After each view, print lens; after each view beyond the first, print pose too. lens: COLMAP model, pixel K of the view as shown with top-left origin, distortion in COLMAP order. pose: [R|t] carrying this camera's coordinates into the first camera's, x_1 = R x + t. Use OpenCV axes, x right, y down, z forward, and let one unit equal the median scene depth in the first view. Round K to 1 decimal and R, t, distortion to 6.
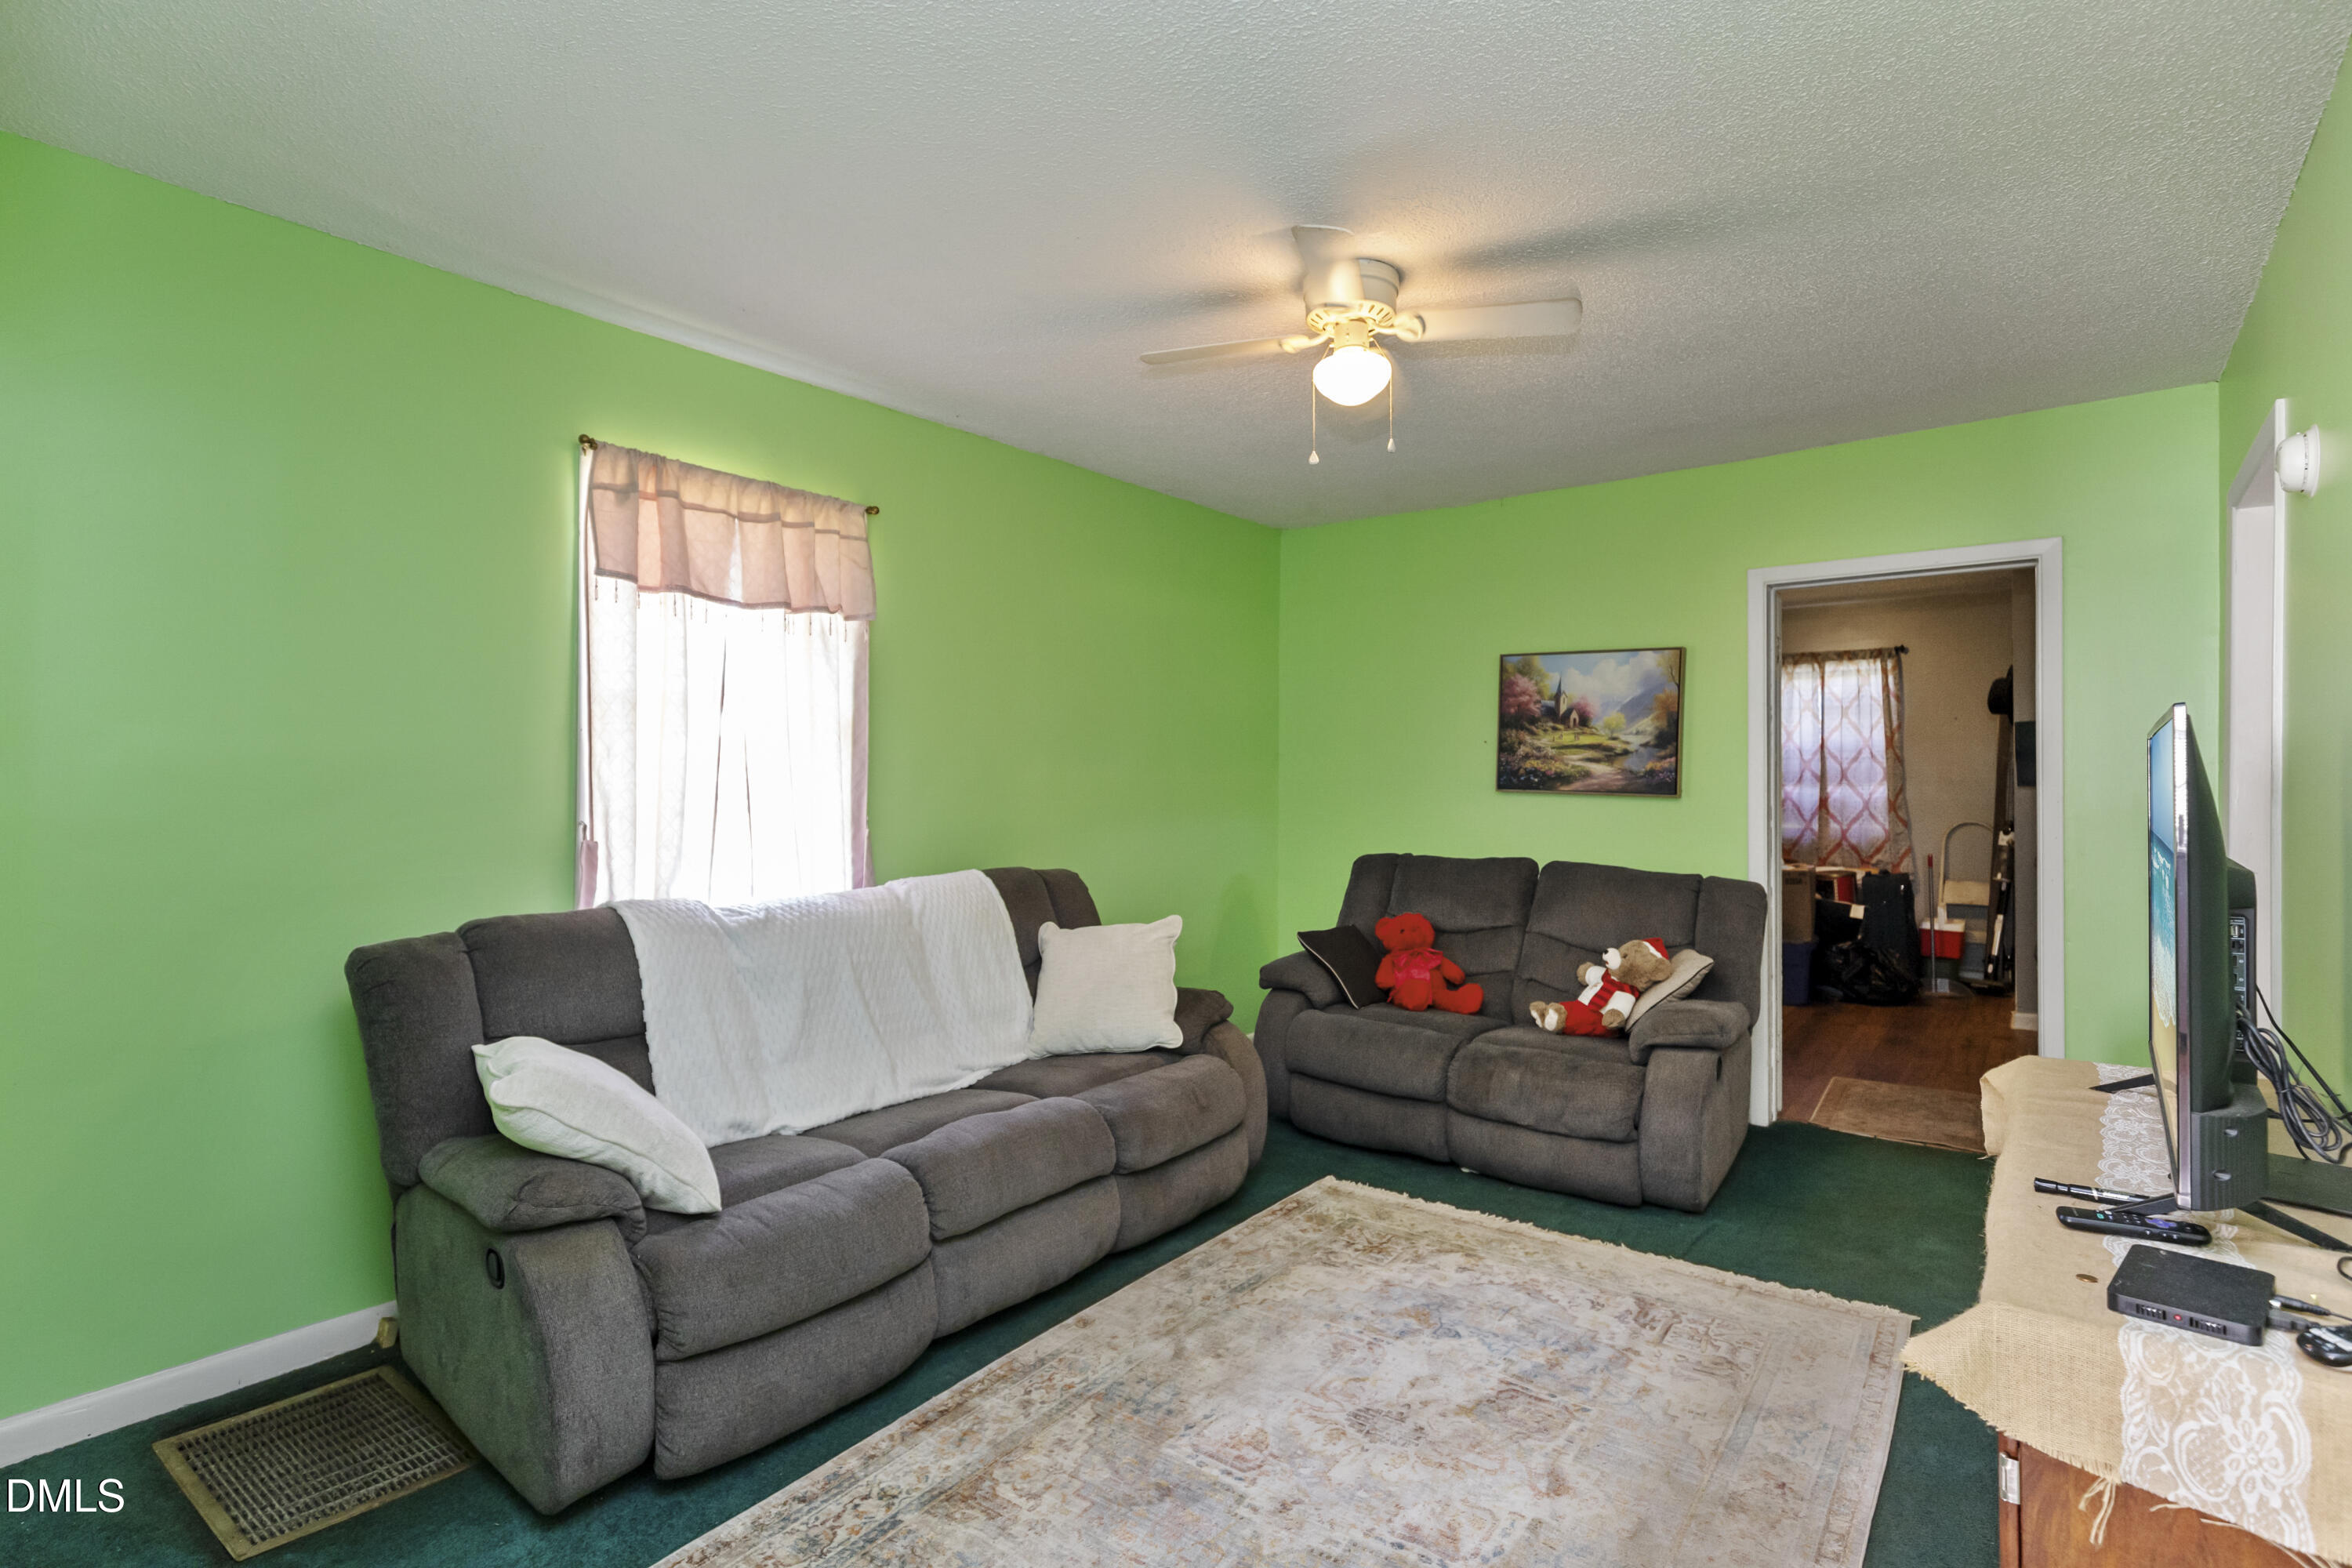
lens RADIAL K [[1147.8, 0, 1185.1], [0, 1147.8, 774.5], [0, 0, 1]] dist [-0.005035, -0.000171]
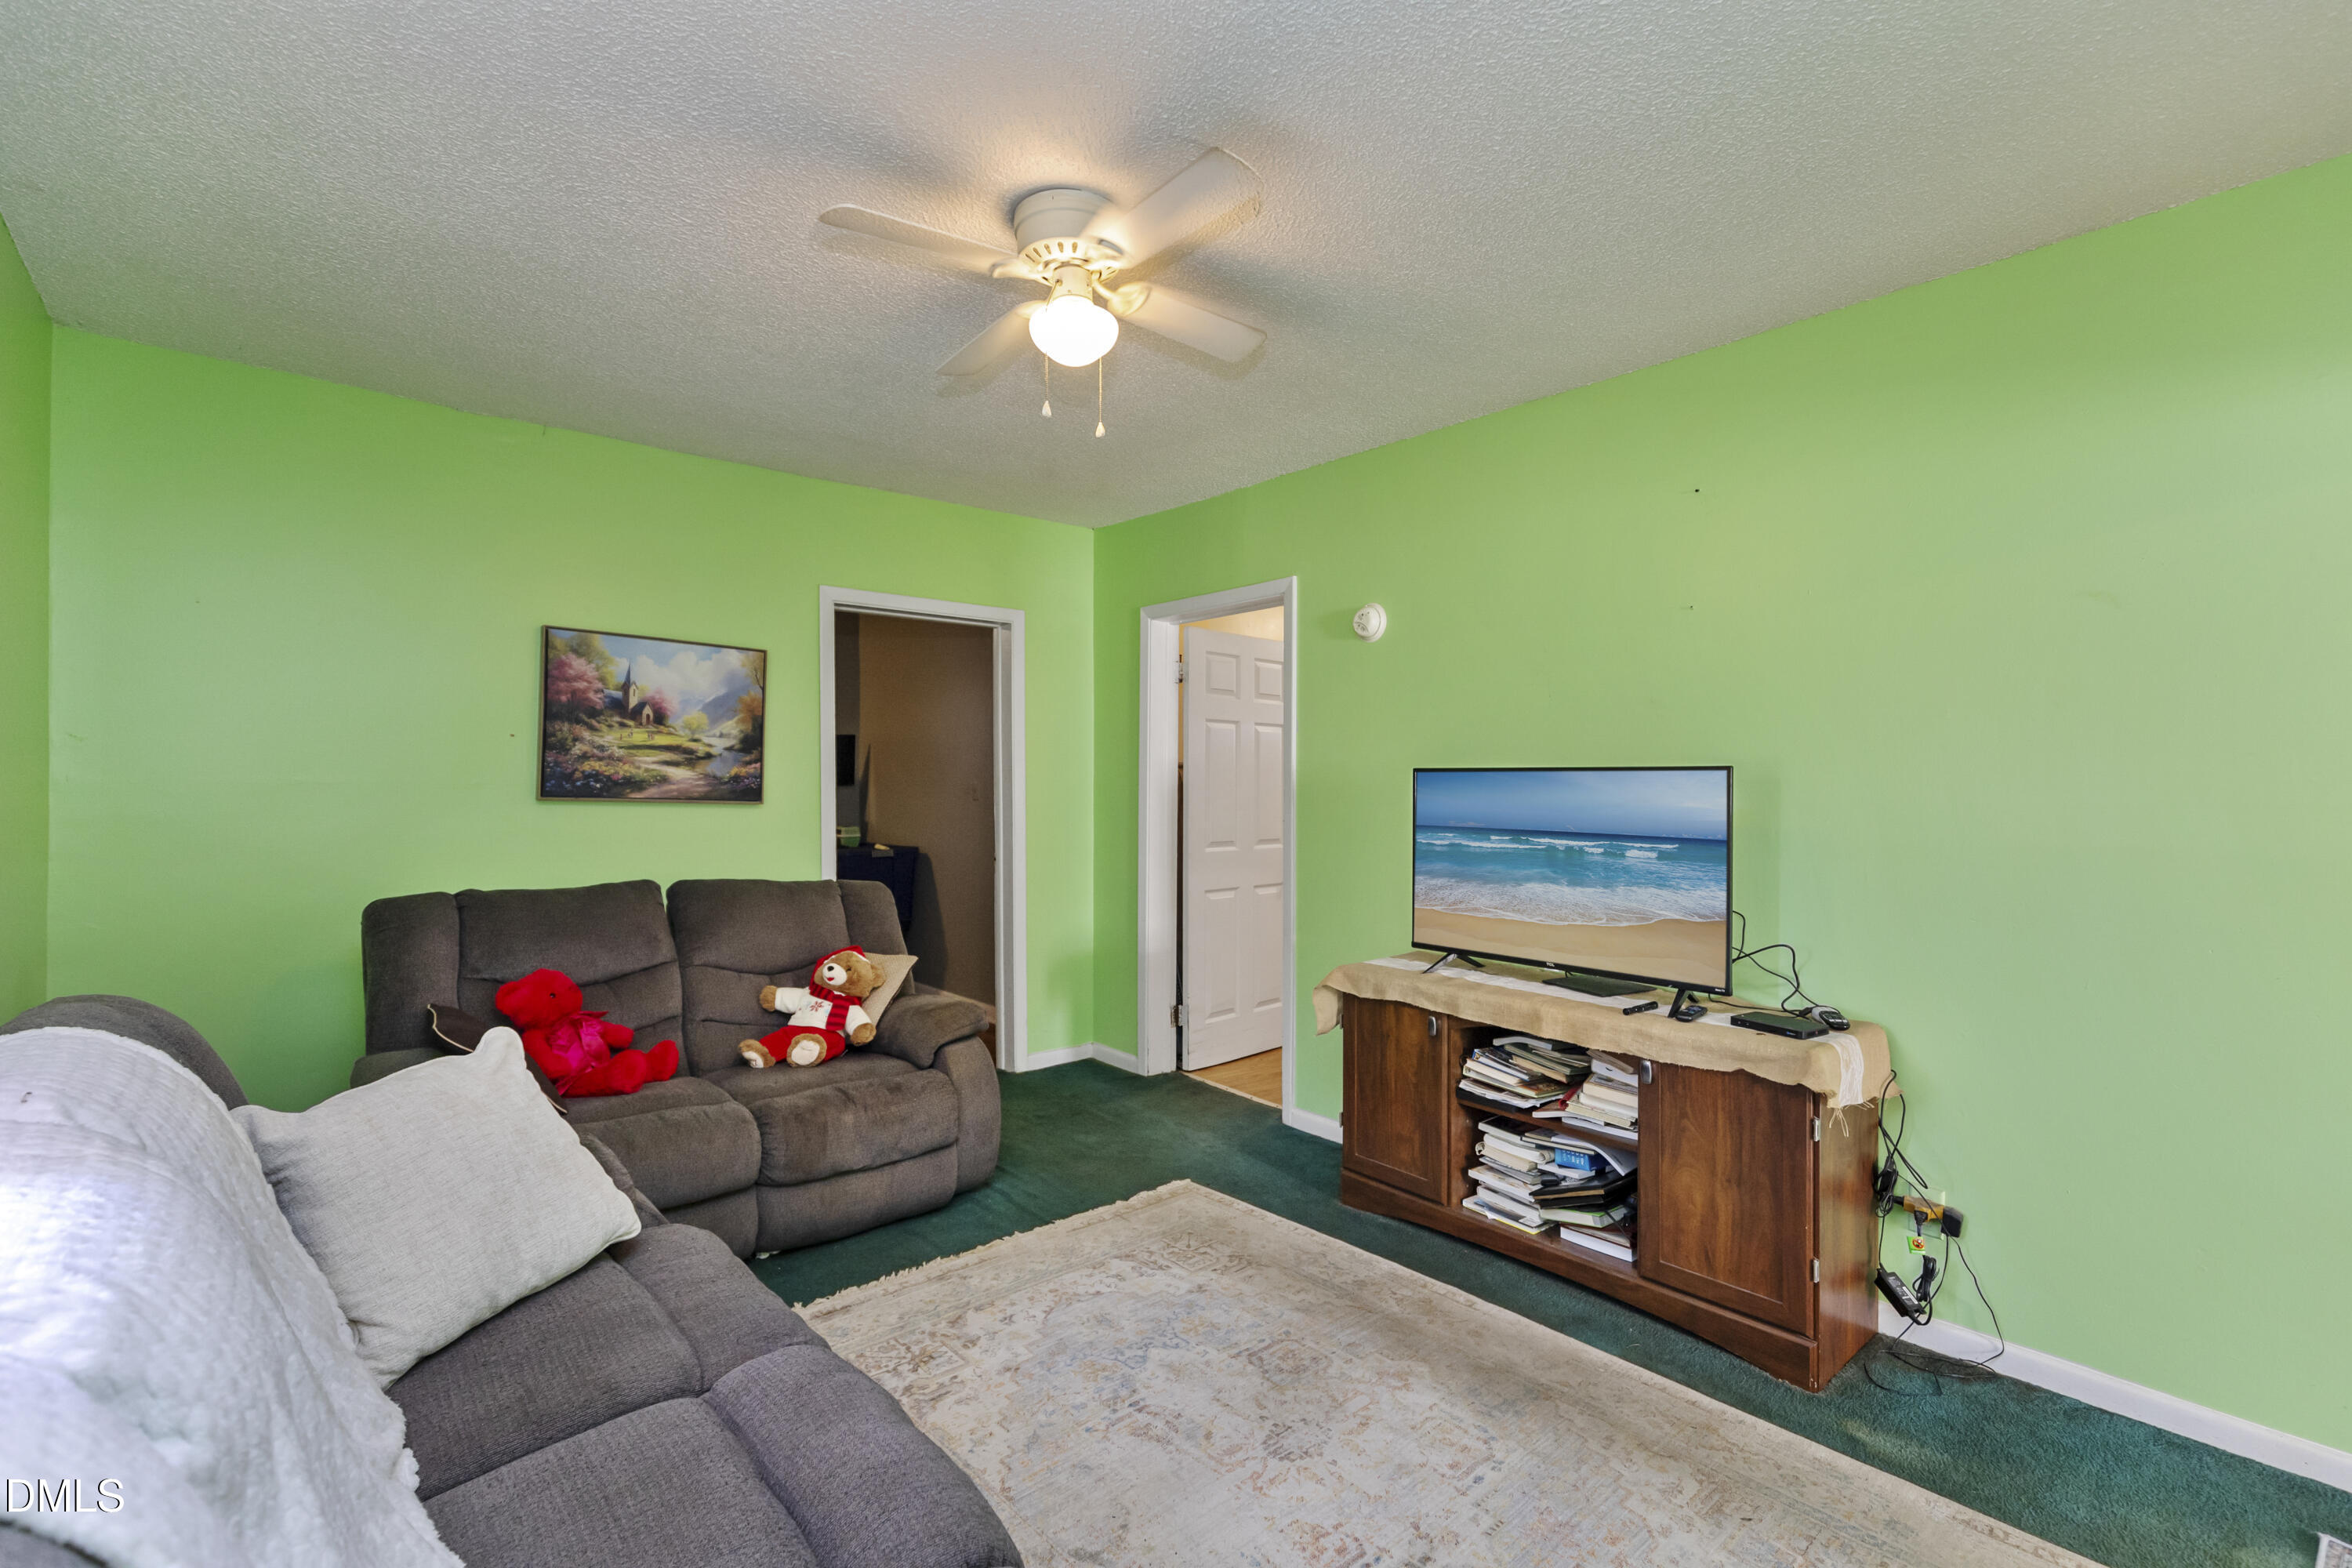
lens RADIAL K [[1064.5, 0, 1182.2], [0, 1064.5, 787.4], [0, 0, 1]] dist [0.015518, -0.003887]
pose [[0.202282, -0.005295, 0.979313, -0.376059], [-0.016954, 0.999817, 0.008908, -0.008060], [-0.979181, -0.018405, 0.202155, 0.450468]]
